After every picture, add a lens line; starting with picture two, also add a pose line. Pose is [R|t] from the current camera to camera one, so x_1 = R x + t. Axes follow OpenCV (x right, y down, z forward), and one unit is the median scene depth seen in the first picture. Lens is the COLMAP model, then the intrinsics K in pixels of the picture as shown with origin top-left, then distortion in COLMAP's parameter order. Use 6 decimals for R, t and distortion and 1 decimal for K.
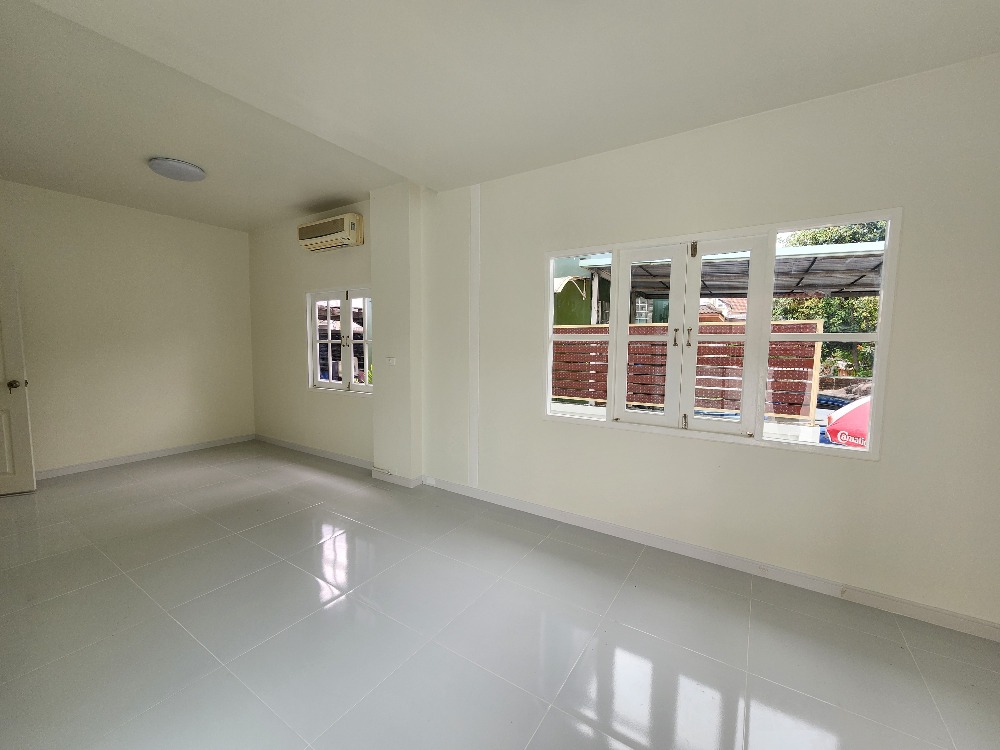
lens RADIAL K [[415.7, 0, 488.9], [0, 415.7, 379.5], [0, 0, 1]] dist [0.003343, 0.000359]
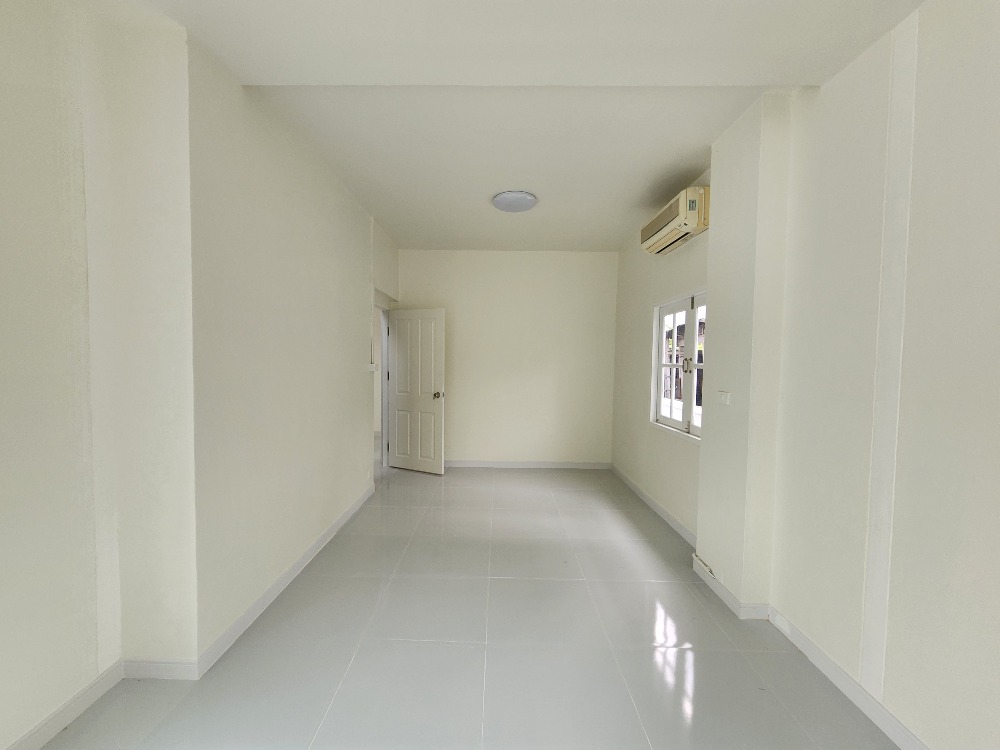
lens RADIAL K [[415.7, 0, 488.9], [0, 415.7, 379.5], [0, 0, 1]] dist [0.003343, 0.000359]
pose [[0.530366, 0.035972, -0.847006, 0.104792], [-0.085425, 0.996282, -0.011178, -0.033548], [0.843454, 0.078284, 0.531467, 0.352700]]
